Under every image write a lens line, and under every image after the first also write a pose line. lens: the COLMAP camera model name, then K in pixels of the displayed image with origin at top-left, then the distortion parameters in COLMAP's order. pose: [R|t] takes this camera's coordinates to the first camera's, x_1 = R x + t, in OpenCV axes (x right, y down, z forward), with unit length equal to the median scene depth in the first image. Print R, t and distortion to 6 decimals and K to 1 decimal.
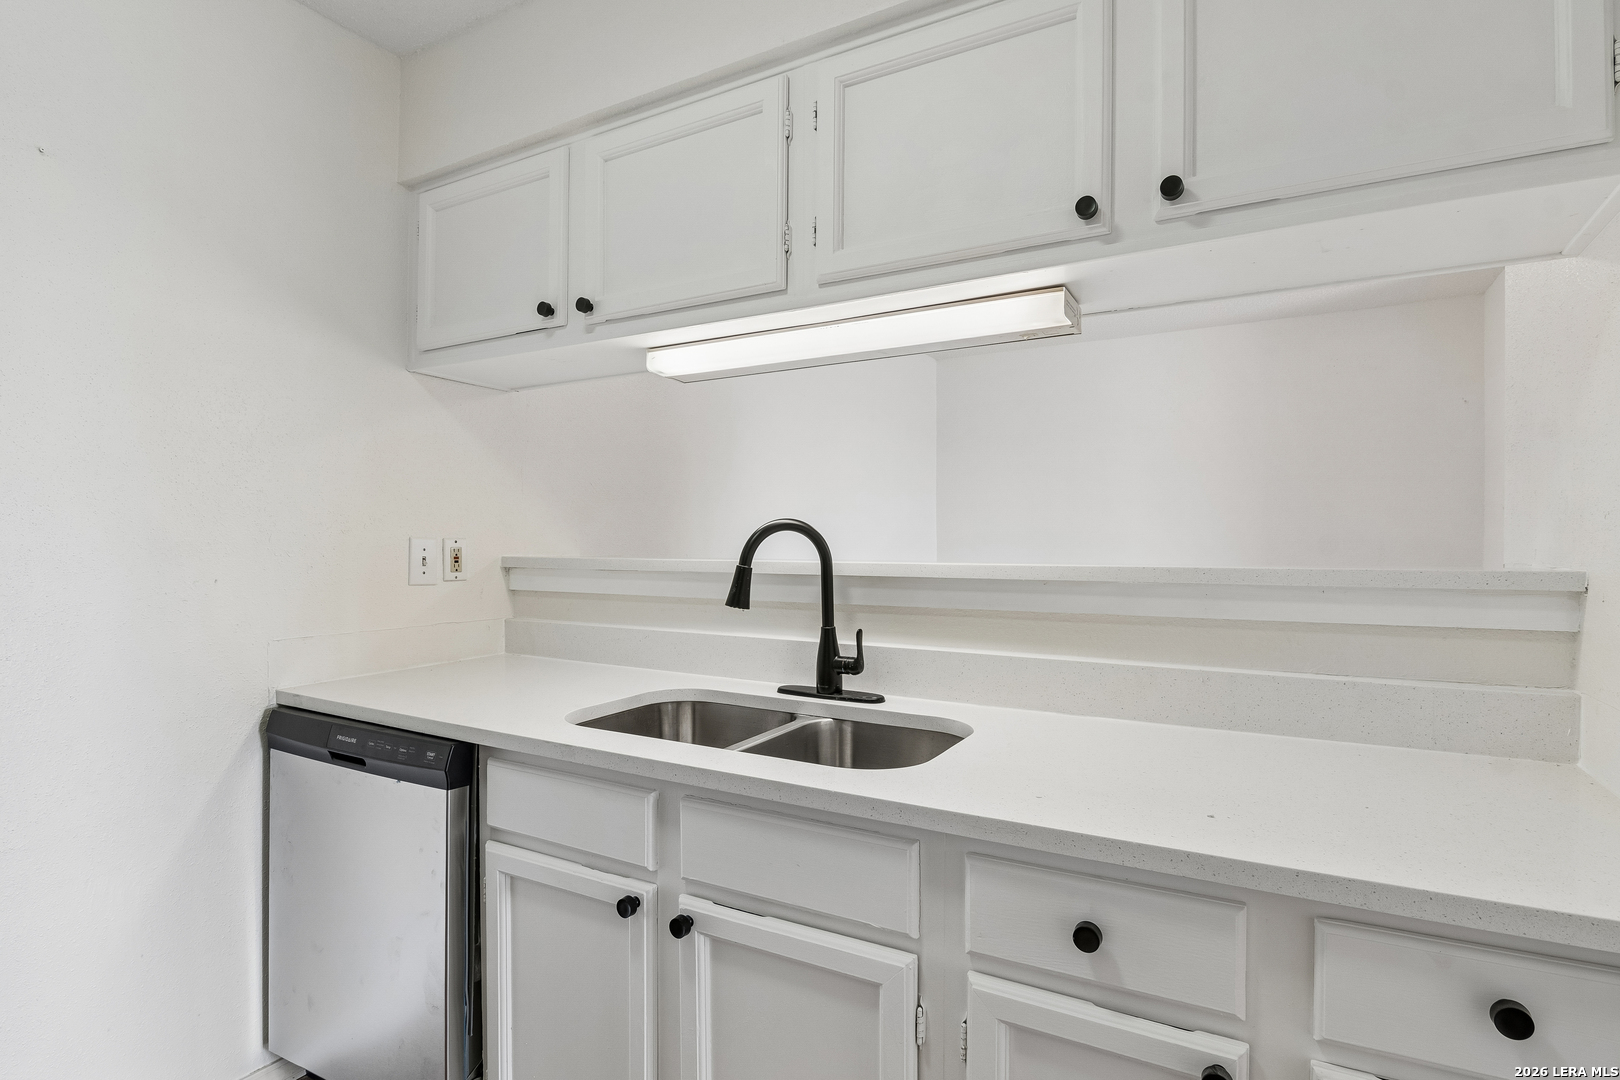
lens RADIAL K [[812.6, 0, 809.8], [0, 812.6, 559.2], [0, 0, 1]] dist [-0.001874, -0.000543]
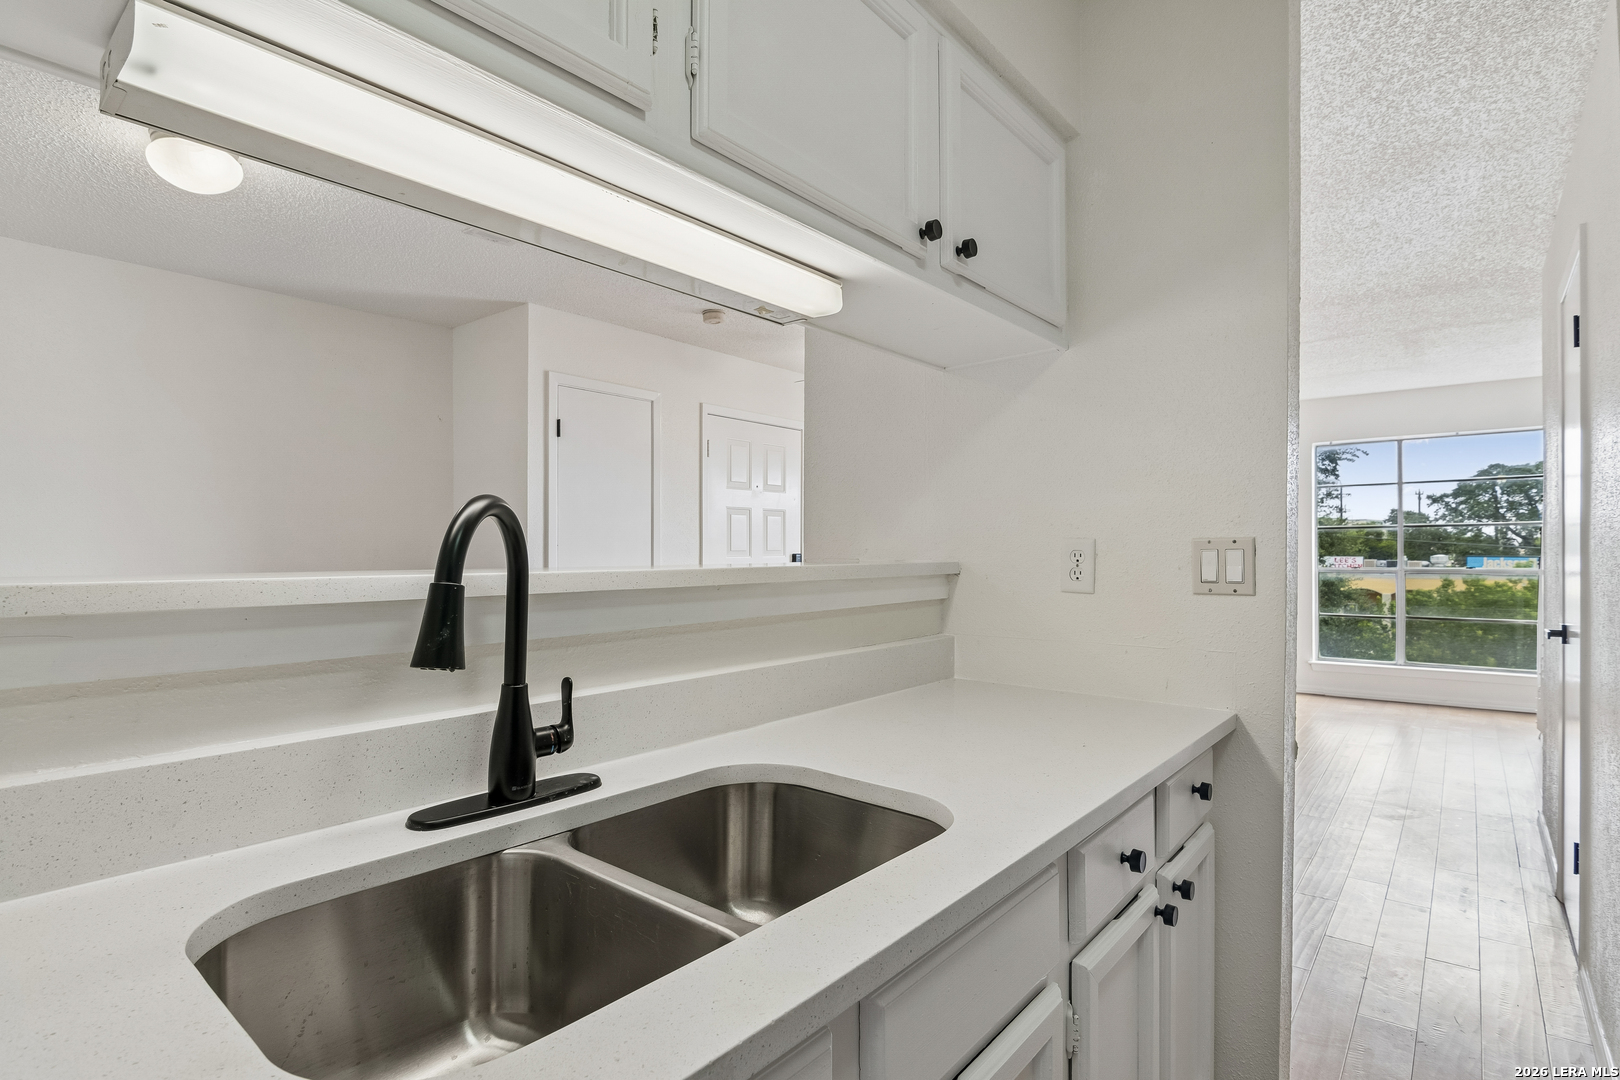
lens RADIAL K [[812.6, 0, 809.8], [0, 812.6, 559.2], [0, 0, 1]] dist [-0.001874, -0.000543]
pose [[0.165524, -0.013450, 0.986114, -0.518599], [0.016069, 0.999811, 0.010940, -0.009754], [-0.986075, 0.014035, 0.165709, 0.692755]]
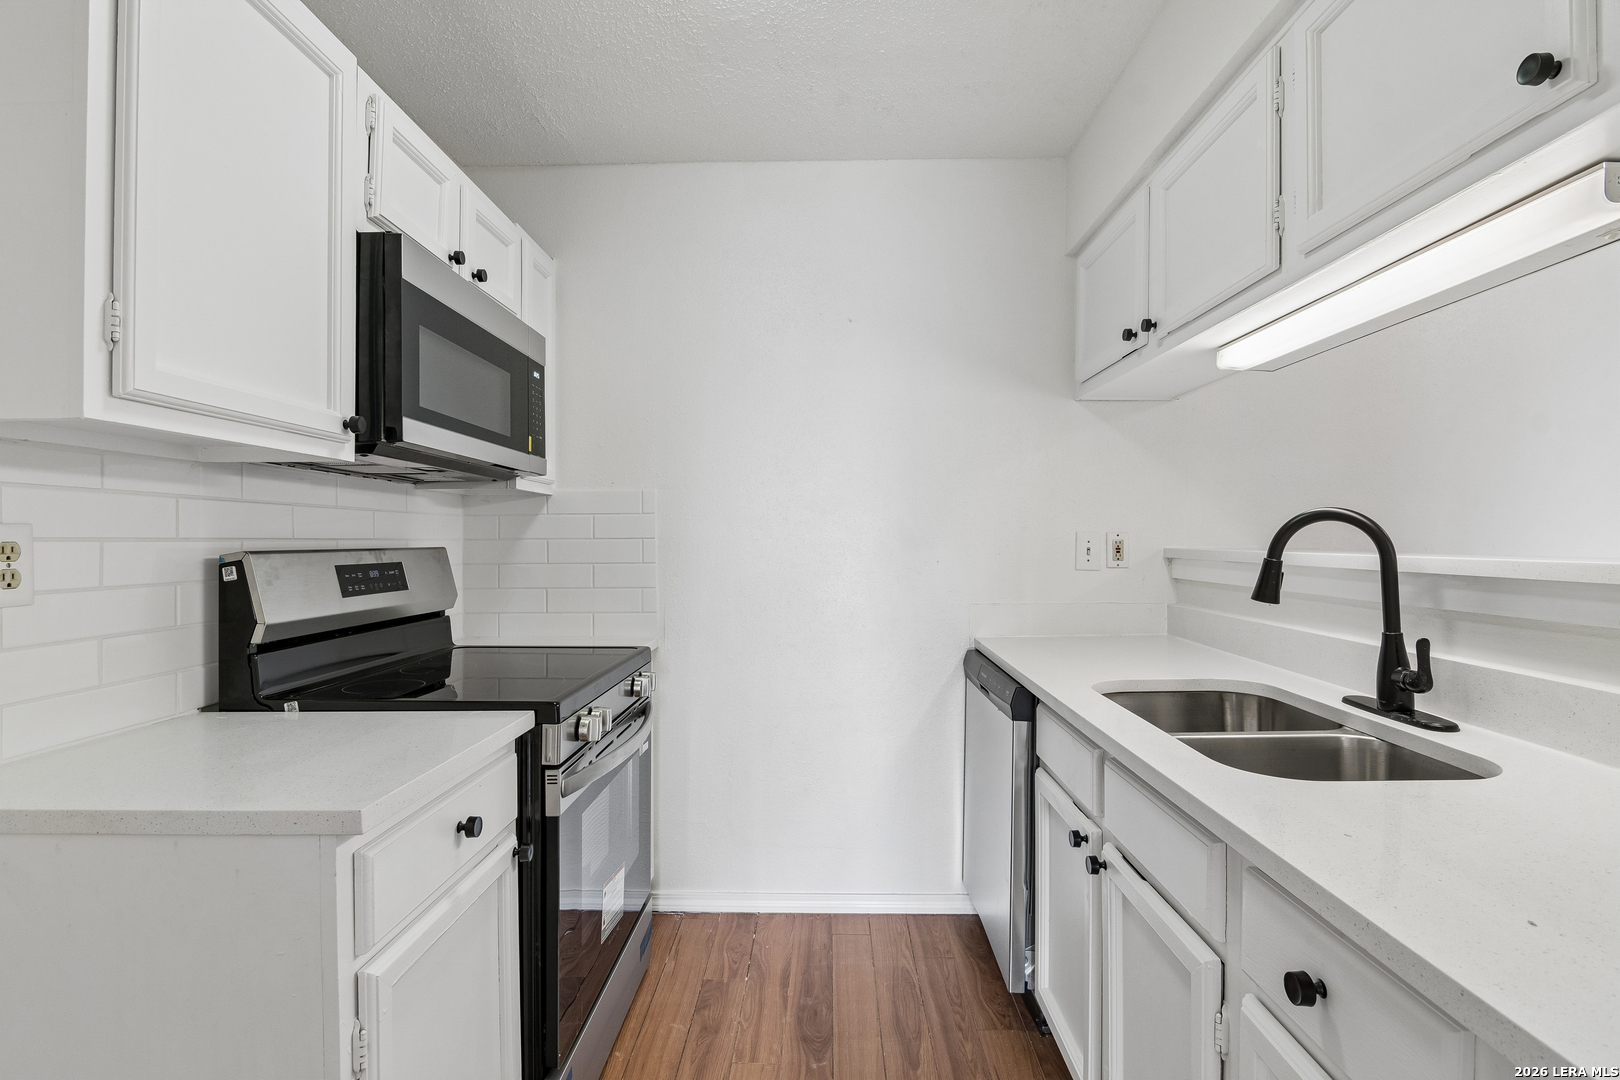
lens RADIAL K [[779.9, 0, 809.0], [0, 779.9, 536.8], [0, 0, 1]] dist [-0.002175, -0.007234]
pose [[0.474859, -0.005033, -0.880047, 0.448829], [-0.012253, 0.999849, -0.012330, 0.000482], [0.879976, 0.016638, 0.474726, 0.078583]]
